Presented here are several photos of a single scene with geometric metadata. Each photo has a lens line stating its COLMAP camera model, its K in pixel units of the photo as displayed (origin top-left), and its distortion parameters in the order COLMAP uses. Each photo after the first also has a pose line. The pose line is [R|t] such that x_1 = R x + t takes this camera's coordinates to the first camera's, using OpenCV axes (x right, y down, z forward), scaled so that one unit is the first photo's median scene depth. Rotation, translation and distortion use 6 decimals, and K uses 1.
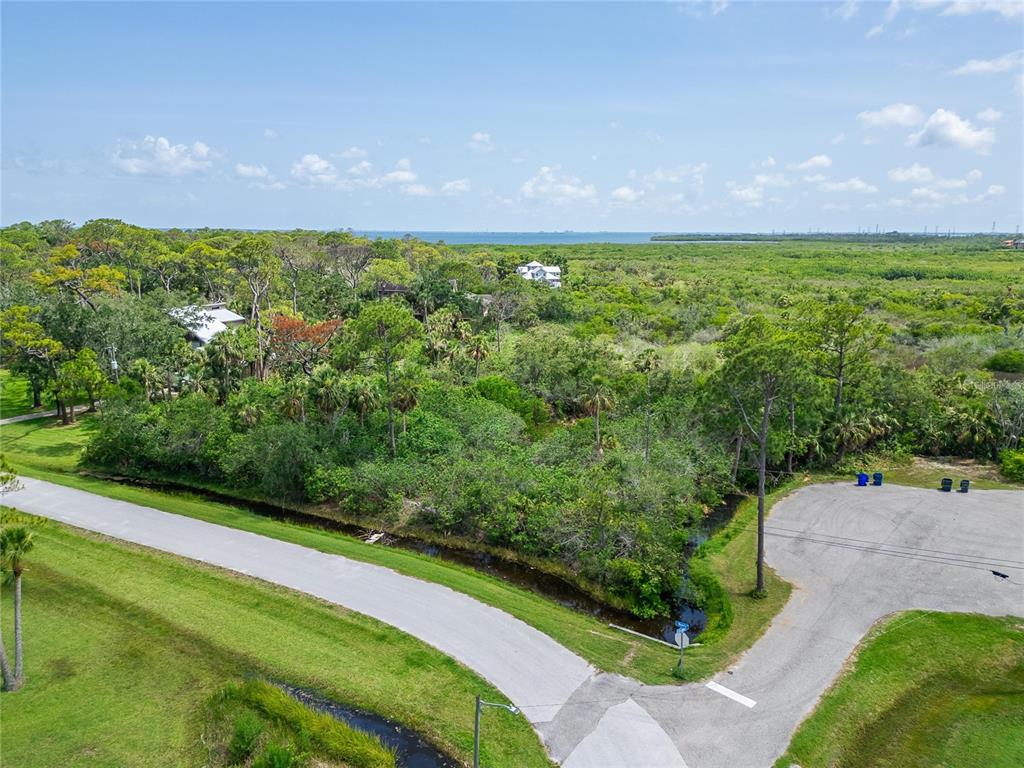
lens RADIAL K [[716.0, 0, 514.9], [0, 716.0, 355.0], [0, 0, 1]] dist [0.063318, -0.054342]
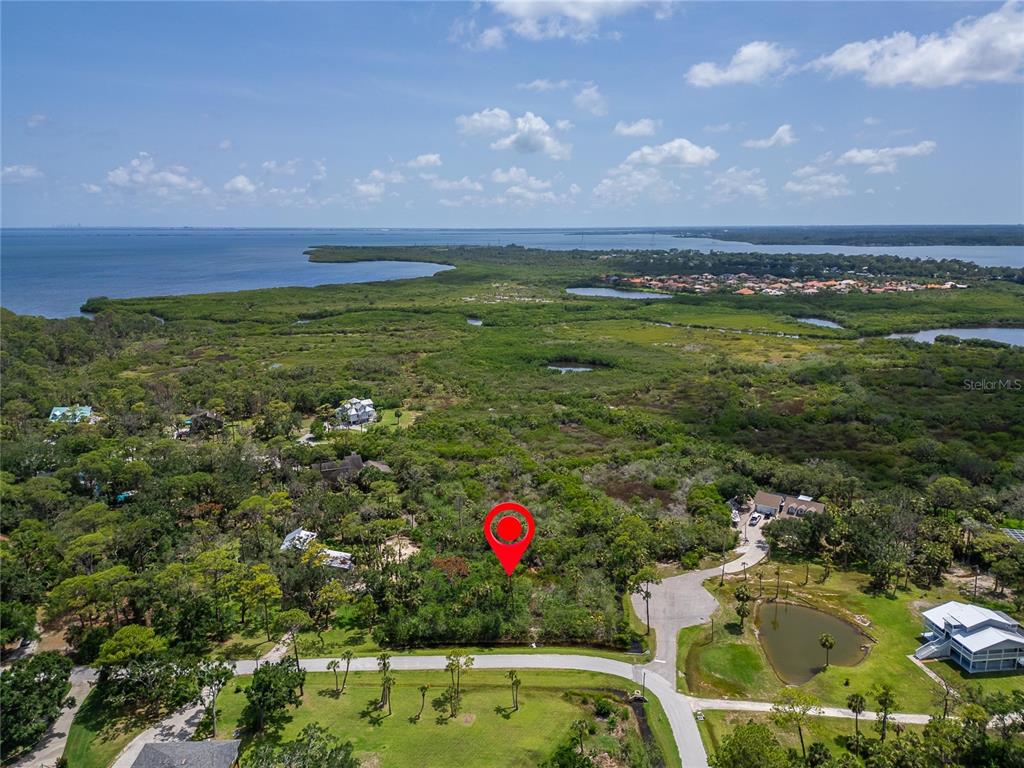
lens RADIAL K [[716.0, 0, 504.7], [0, 716.0, 409.3], [0, 0, 1]] dist [0.063318, -0.054342]
pose [[0.886220, -0.121700, 0.446993, -1.805783], [0.087305, 0.991463, 0.096846, -1.219415], [-0.454963, -0.046802, 0.889279, -1.884974]]
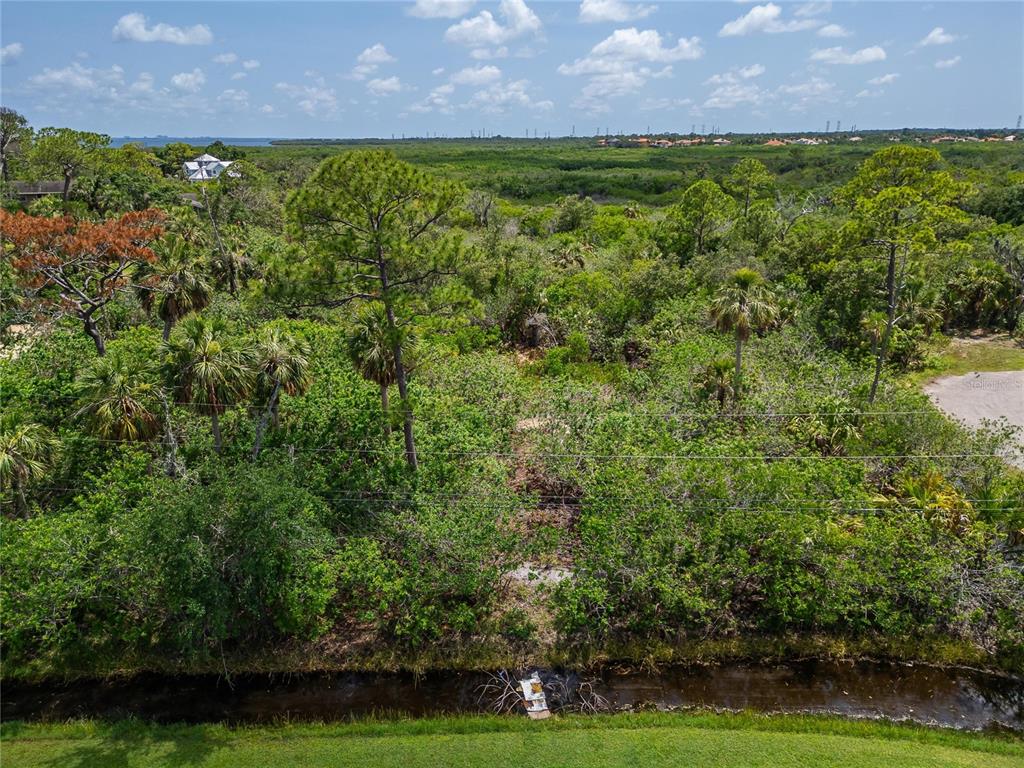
lens RADIAL K [[716.0, 0, 505.8], [0, 716.0, 382.5], [0, 0, 1]] dist [0.063318, -0.054342]
pose [[0.879130, -0.163884, 0.447517, -0.429587], [0.091789, 0.979660, 0.178441, -0.003655], [-0.467658, -0.115795, 0.876292, 0.763939]]
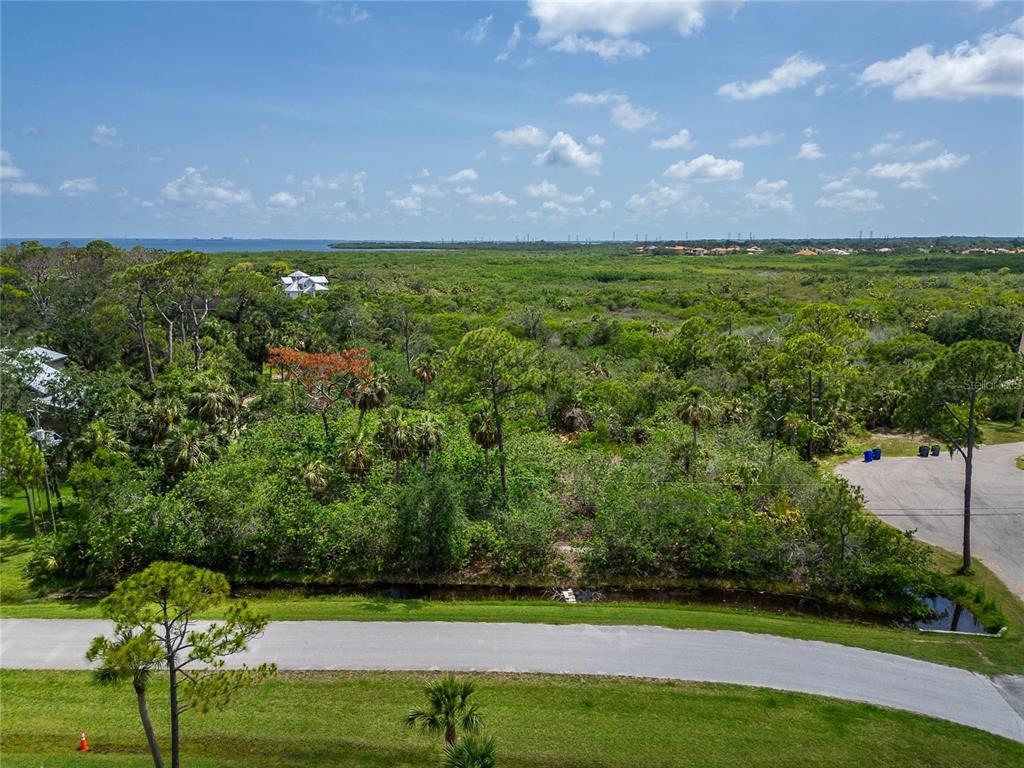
lens RADIAL K [[716.0, 0, 507.5], [0, 716.0, 369.2], [0, 0, 1]] dist [0.063318, -0.054342]
pose [[0.904488, -0.080049, 0.418920, -0.699533], [0.076346, 0.996752, 0.025624, -0.051529], [-0.419610, 0.008806, 0.907662, 0.286117]]
